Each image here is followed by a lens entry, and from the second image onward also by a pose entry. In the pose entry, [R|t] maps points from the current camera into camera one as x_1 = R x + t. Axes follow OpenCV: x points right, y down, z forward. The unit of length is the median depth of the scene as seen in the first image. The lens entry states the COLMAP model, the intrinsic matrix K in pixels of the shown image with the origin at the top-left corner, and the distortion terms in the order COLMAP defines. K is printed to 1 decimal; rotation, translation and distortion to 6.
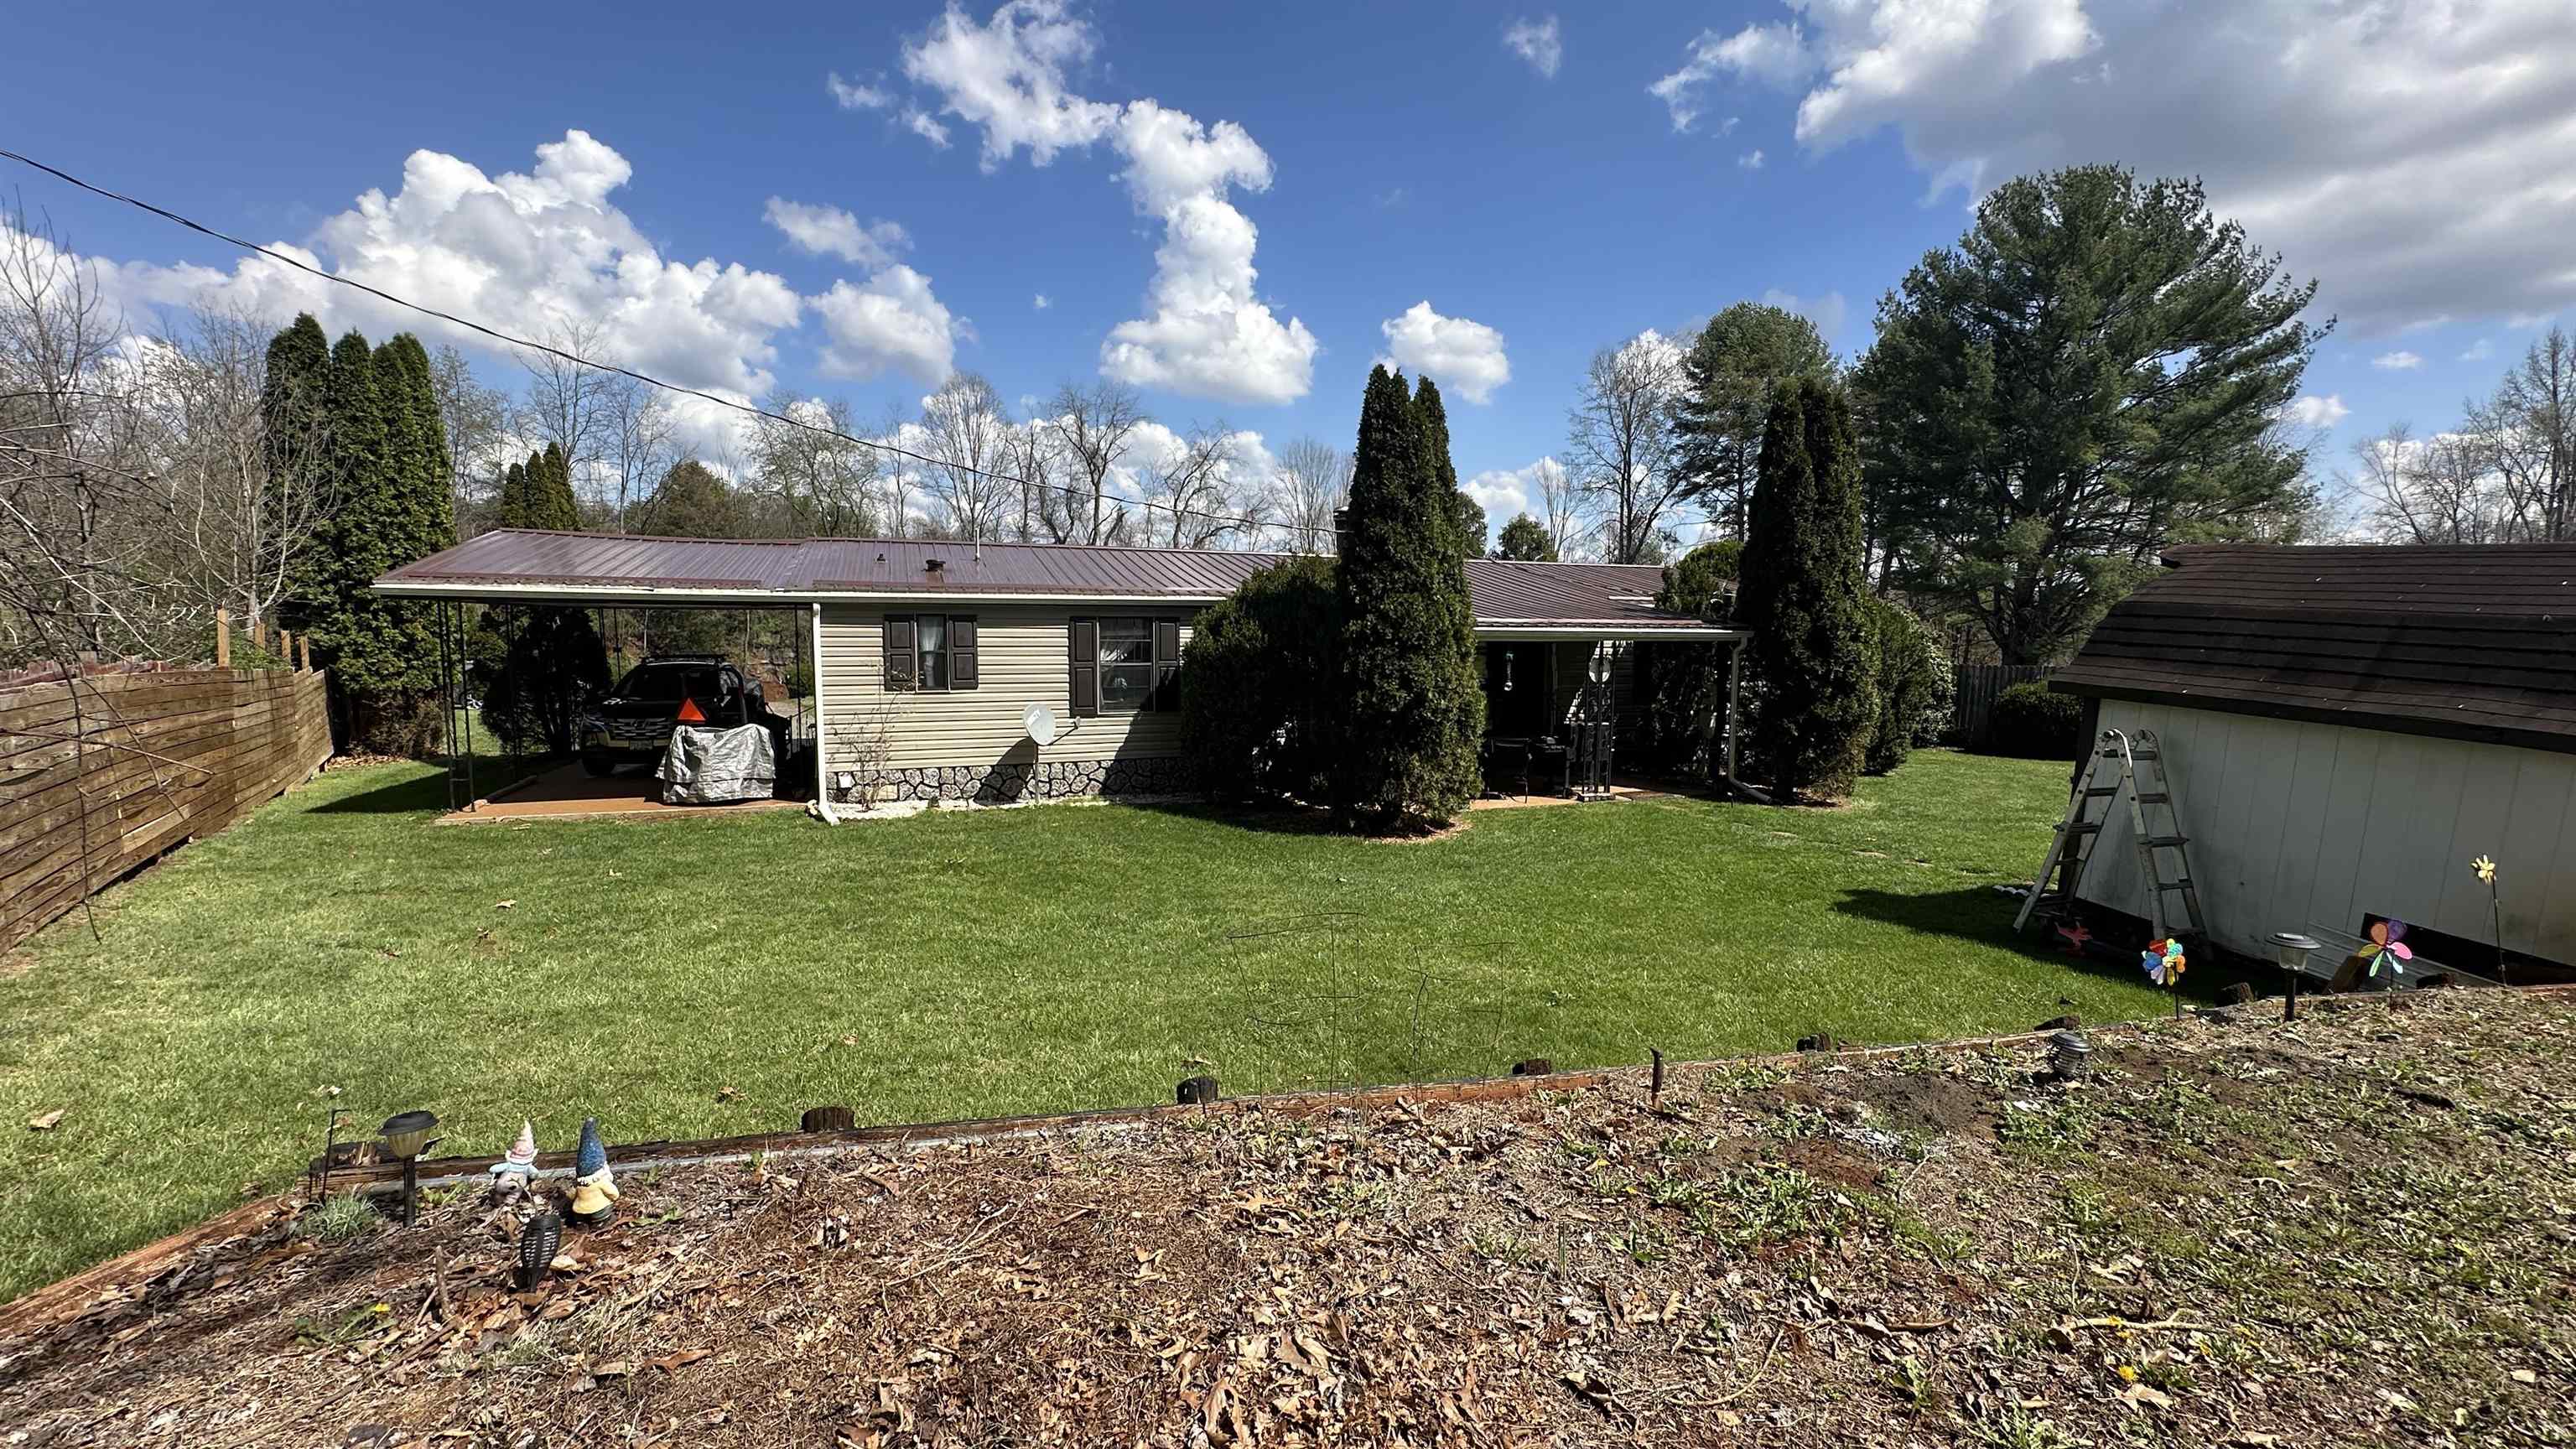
lens RADIAL K [[1036.0, 0, 1288.0], [0, 1036.0, 724.5], [0, 0, 1]] dist [0.000322, 0.000141]
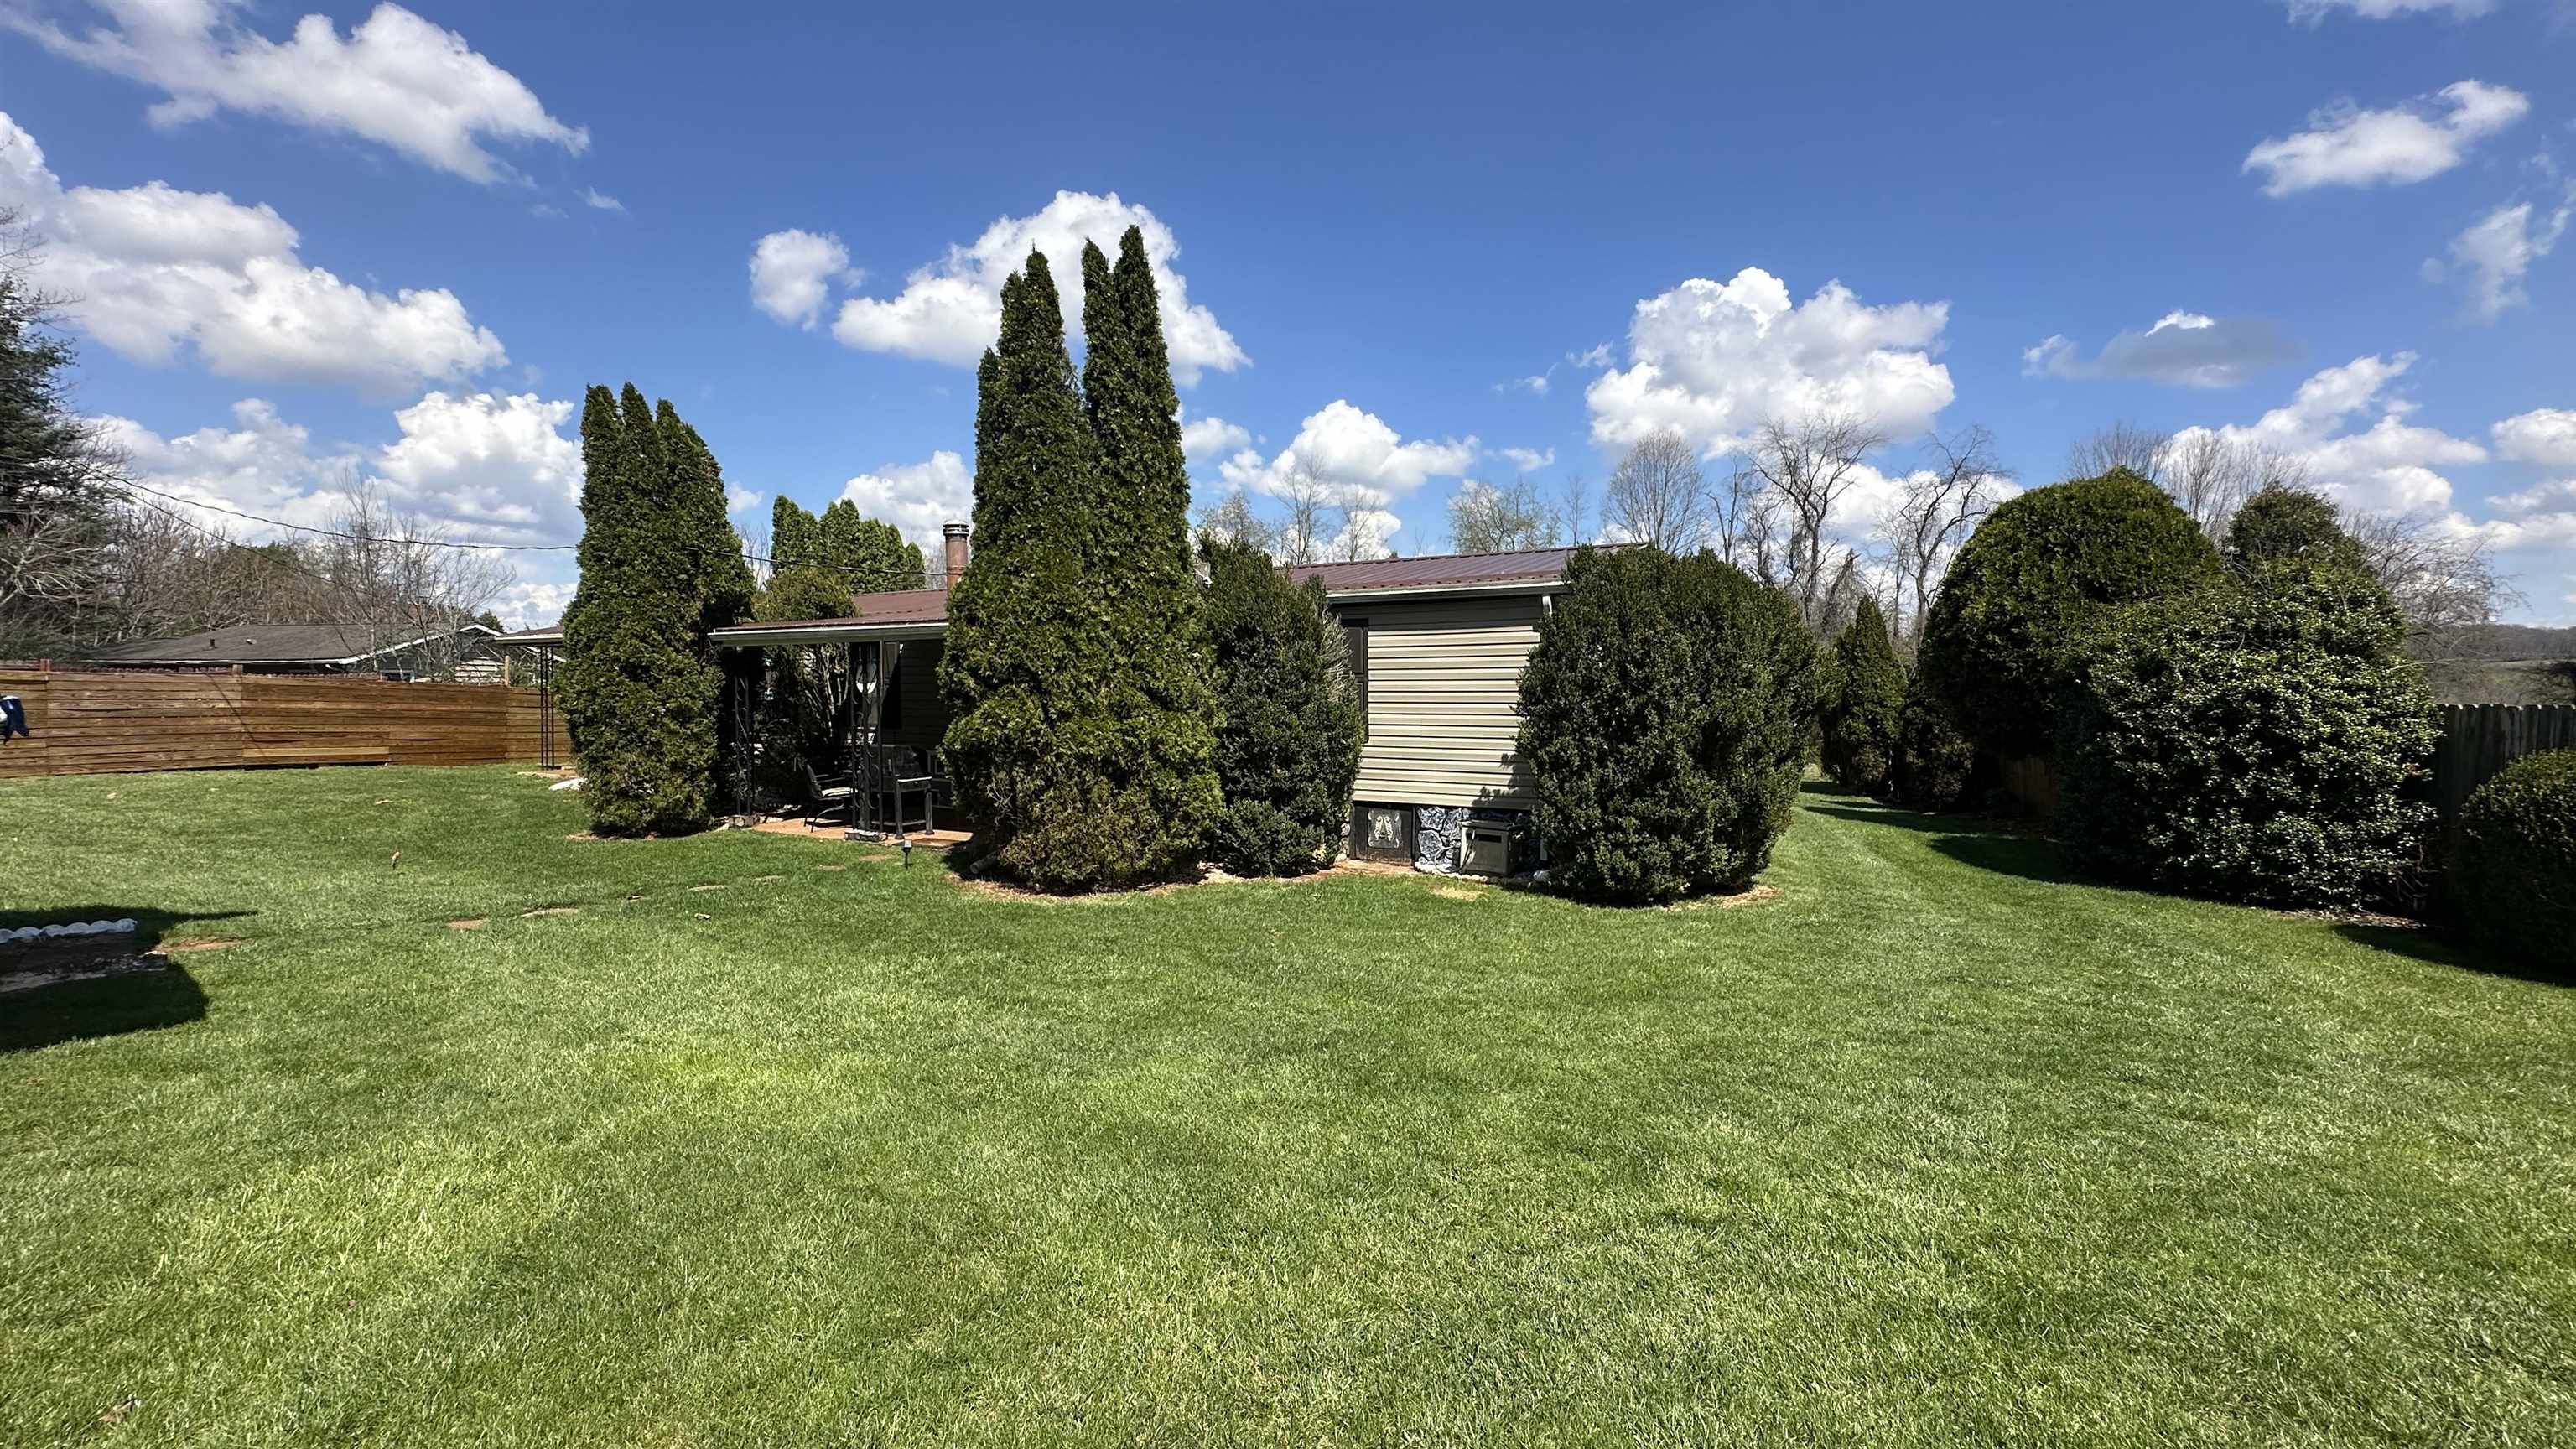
lens RADIAL K [[1036.0, 0, 1288.0], [0, 1036.0, 724.5], [0, 0, 1]] dist [0.000322, 0.000141]
pose [[0.661361, 0.014958, -0.749918, 0.255384], [-0.071015, 0.996559, -0.042752, -0.001463], [0.746698, 0.081530, 0.660148, 0.165241]]
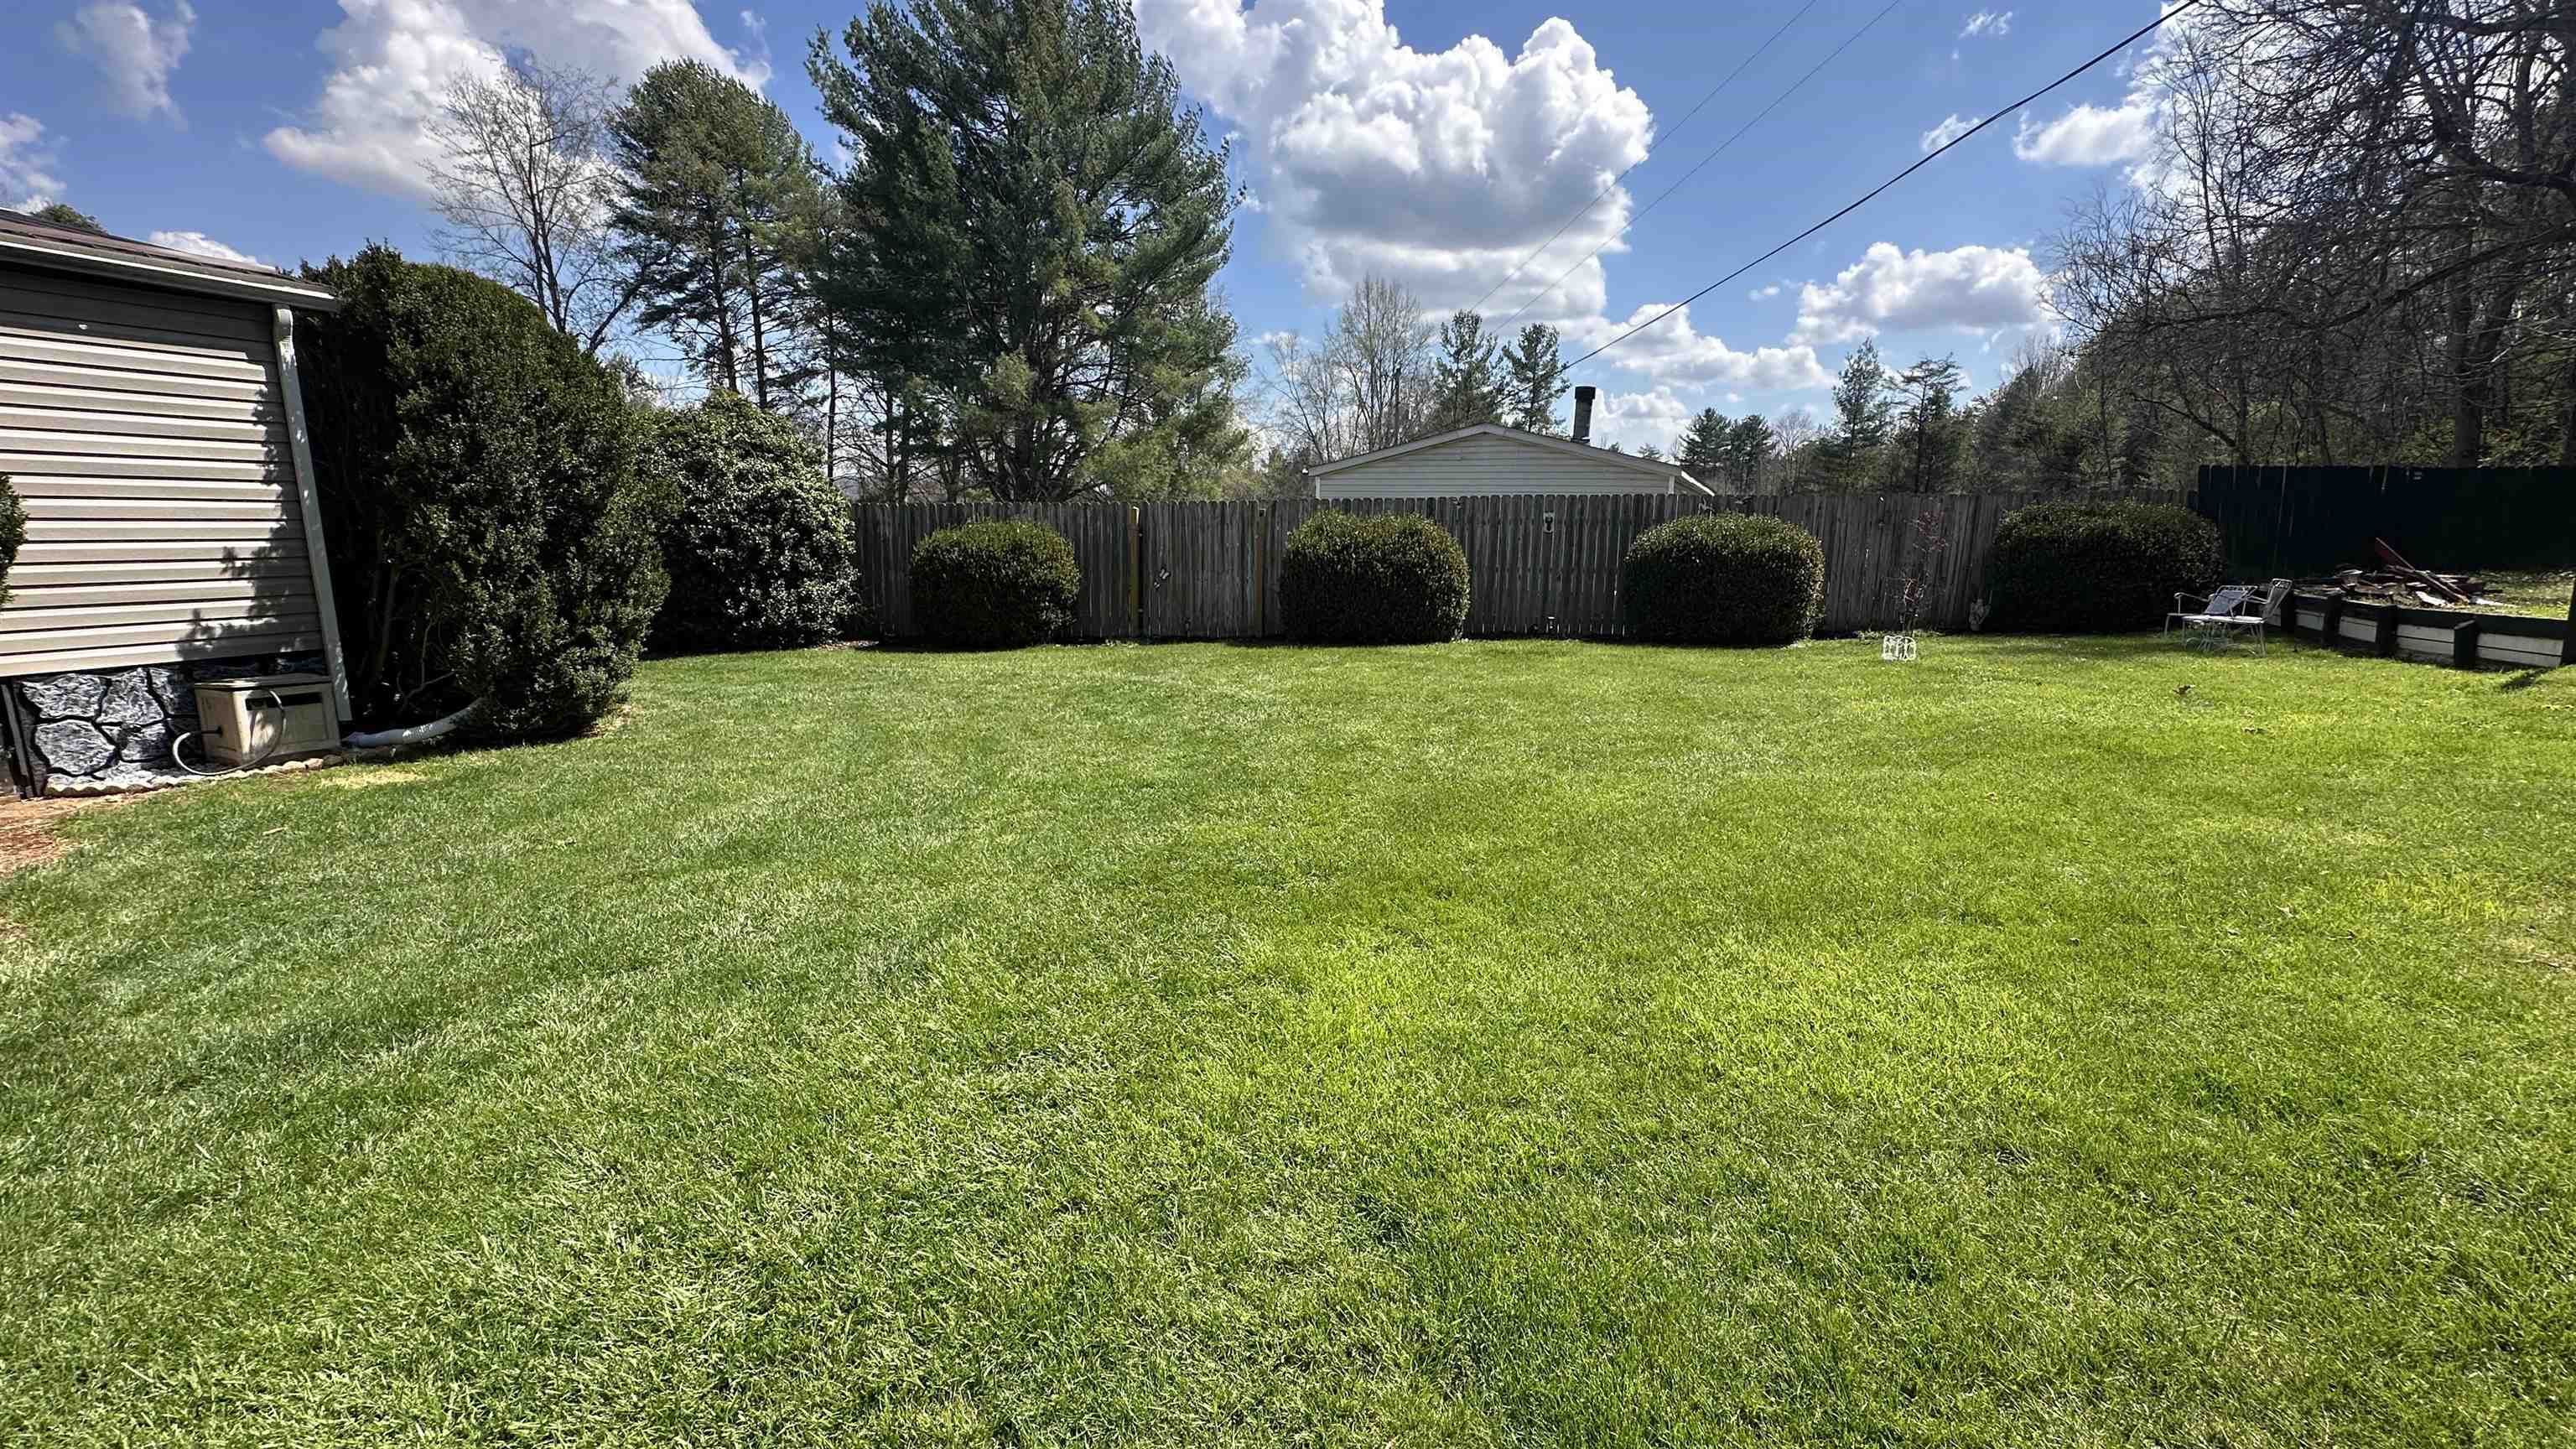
lens RADIAL K [[1036.0, 0, 1288.0], [0, 1036.0, 724.5], [0, 0, 1]] dist [0.000322, 0.000141]
pose [[0.682338, -0.141749, 0.717163, 0.143739], [0.066926, 0.989014, 0.131805, 0.002784], [-0.727967, -0.041939, 0.684328, 0.156162]]
